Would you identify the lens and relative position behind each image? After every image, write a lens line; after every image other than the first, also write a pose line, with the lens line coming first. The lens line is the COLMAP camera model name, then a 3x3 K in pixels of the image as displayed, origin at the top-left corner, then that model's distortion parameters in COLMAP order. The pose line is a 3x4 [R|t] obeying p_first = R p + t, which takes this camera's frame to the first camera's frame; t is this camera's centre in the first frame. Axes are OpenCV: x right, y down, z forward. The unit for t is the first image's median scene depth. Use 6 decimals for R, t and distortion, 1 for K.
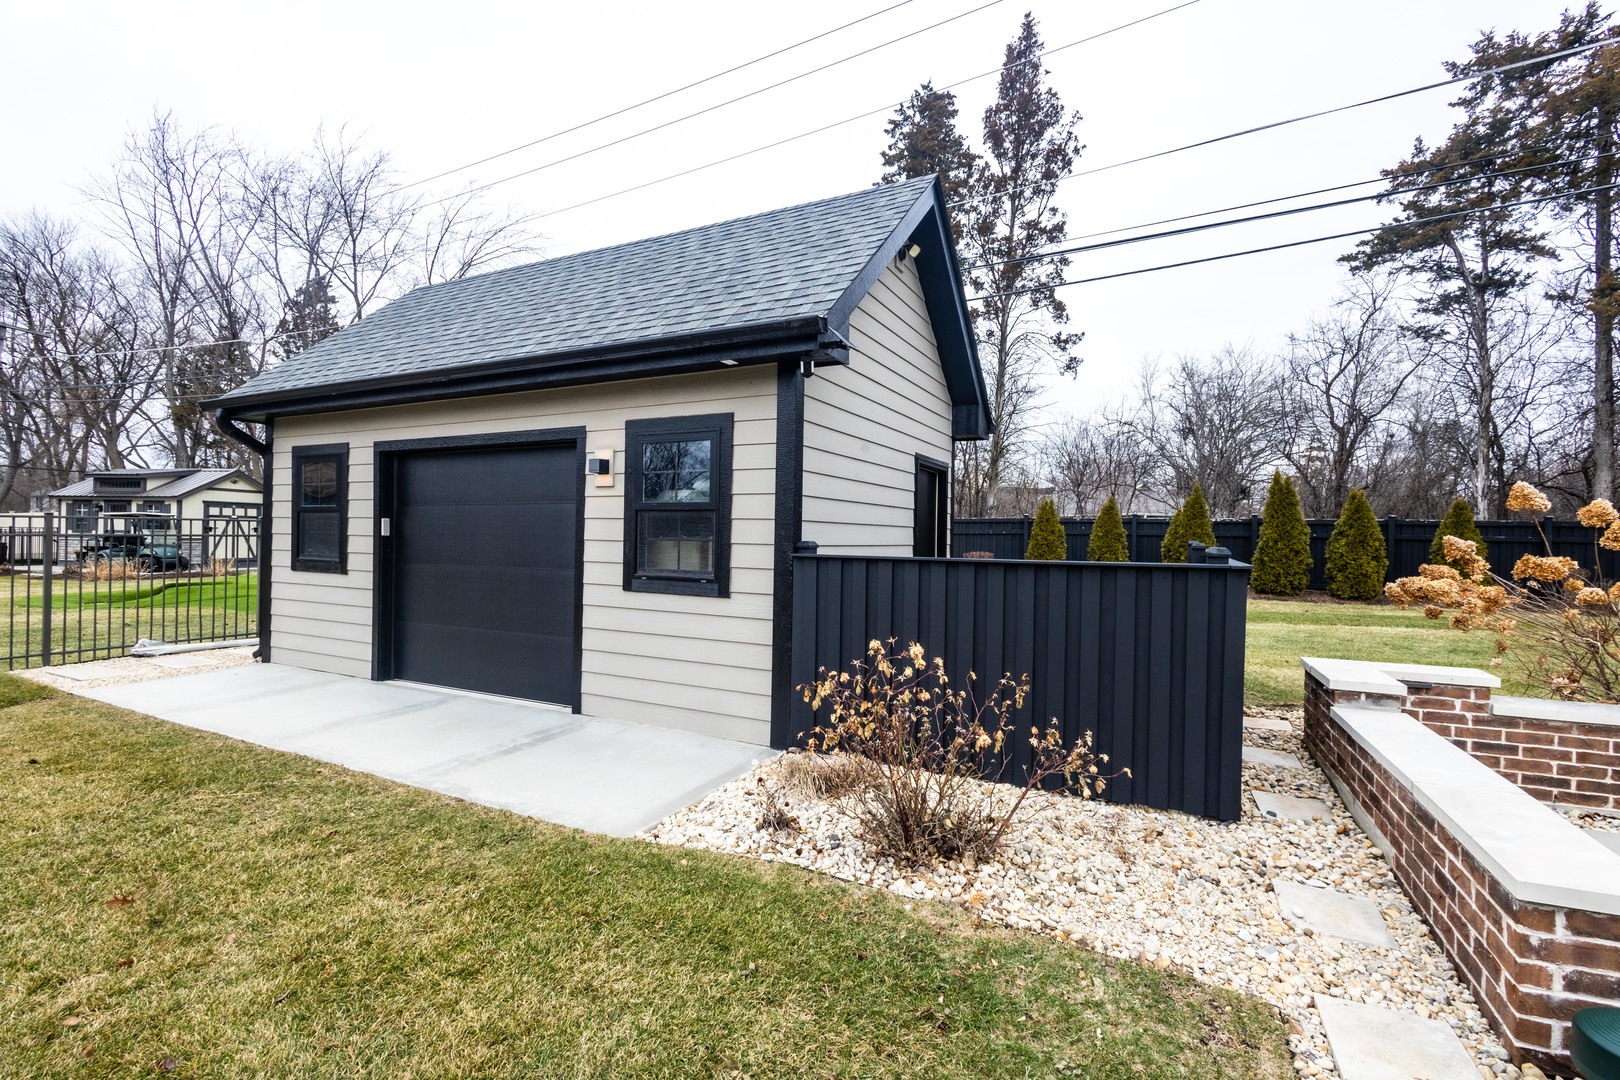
lens RADIAL K [[738.8, 0, 810.0], [0, 738.8, 540.0], [0, 0, 1]] dist [-0.001217, -0.000361]
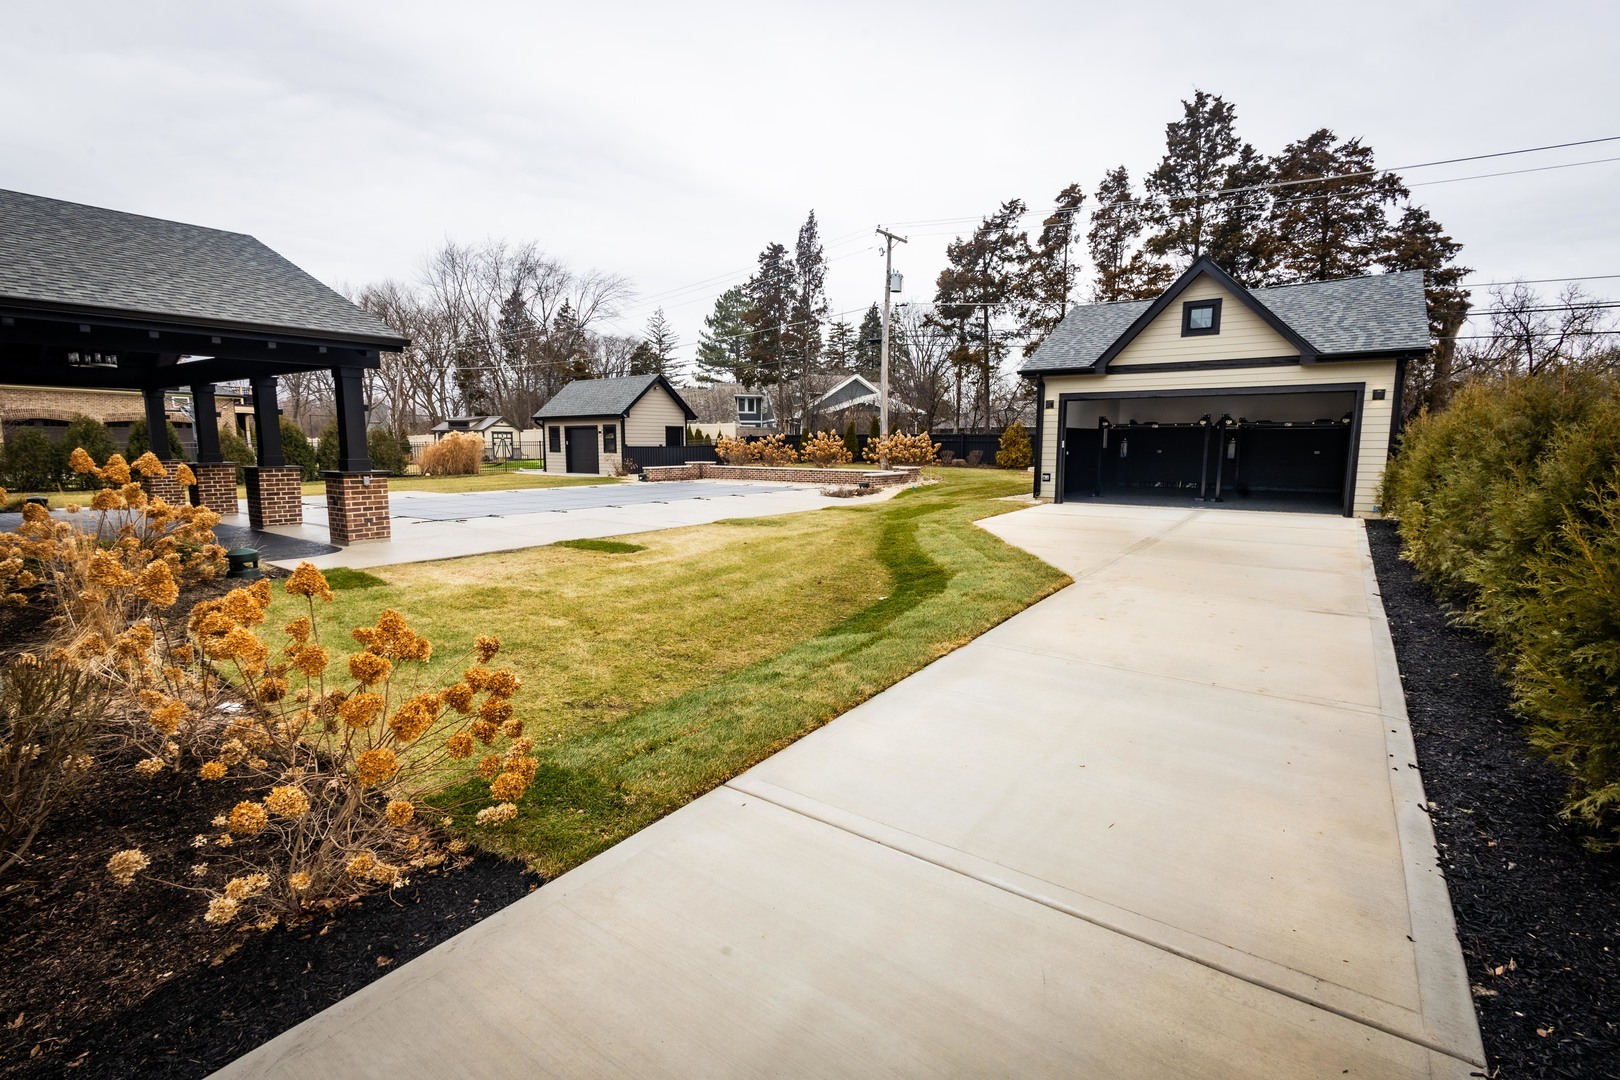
lens RADIAL K [[738.8, 0, 810.0], [0, 738.8, 540.0], [0, 0, 1]] dist [-0.001217, -0.000361]
pose [[0.981503, 0.013403, -0.190978, 1.862257], [0.010271, 0.992423, 0.122436, 0.038974], [0.191172, -0.122133, 0.973928, -3.383446]]
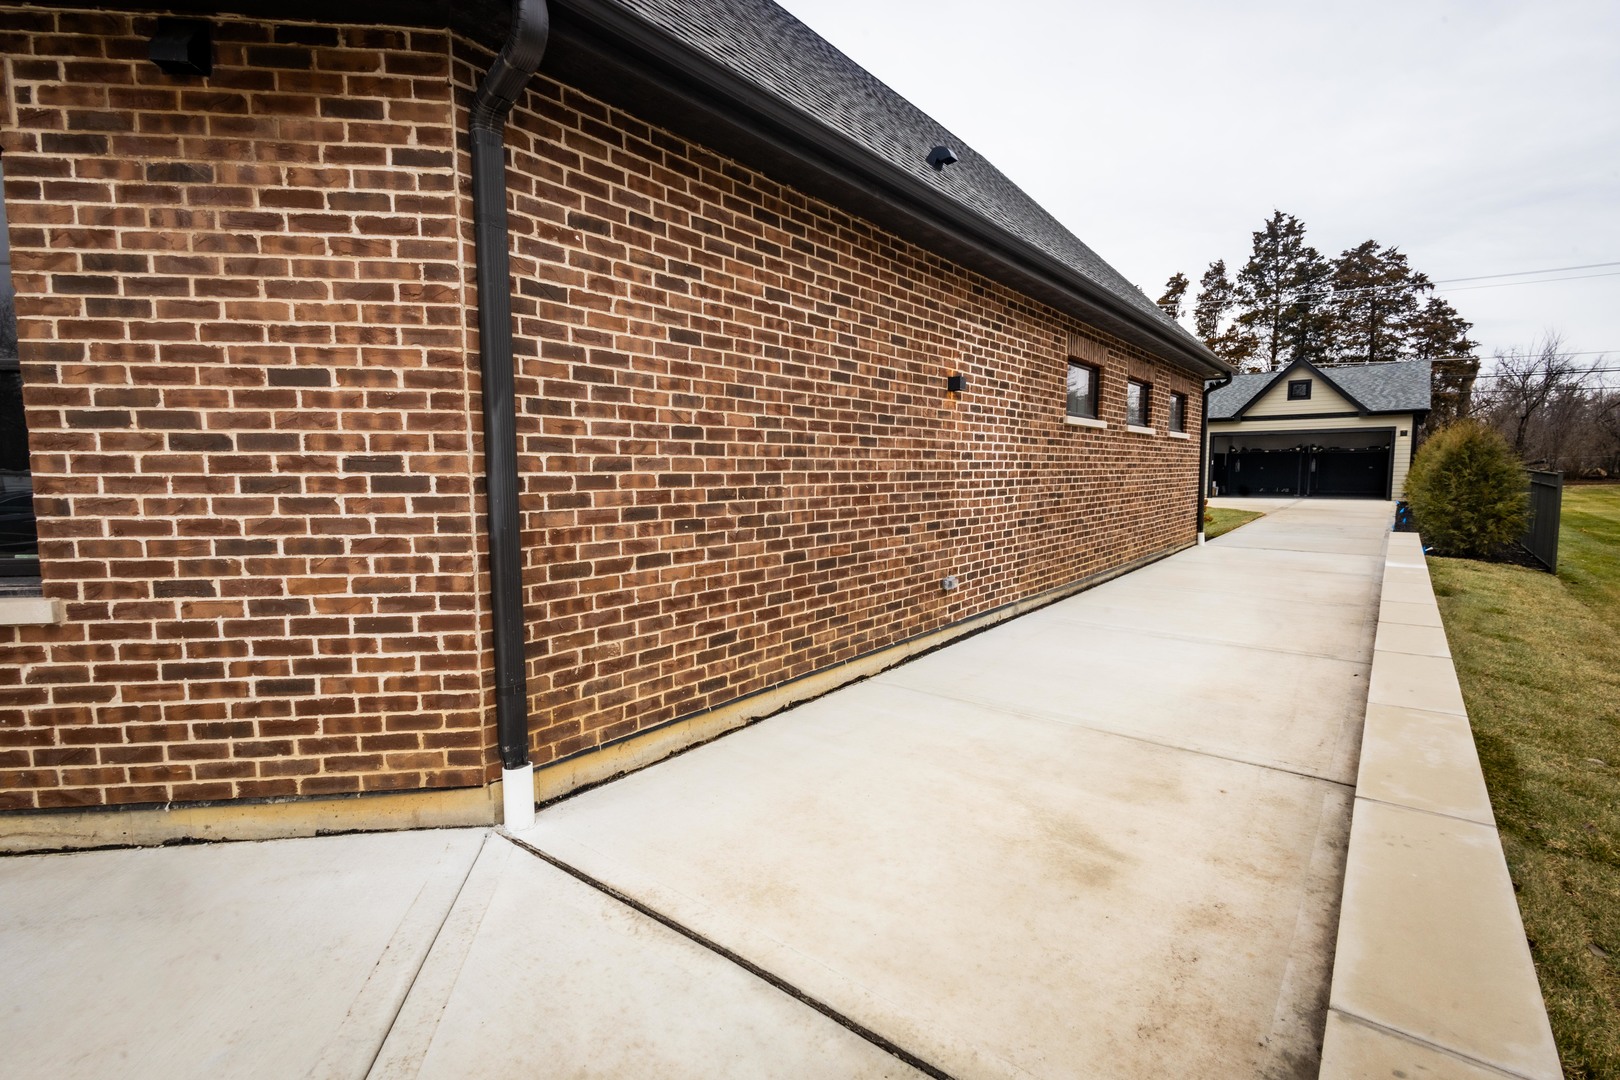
lens RADIAL K [[742.3, 0, 804.9], [0, 742.3, 549.7], [0, 0, 1]] dist [0.003000, 0.000486]
pose [[0.971309, 0.010245, -0.237602, 0.954358], [0.013729, 0.994990, 0.099027, 0.077780], [0.237426, -0.099448, 0.966302, -5.496212]]
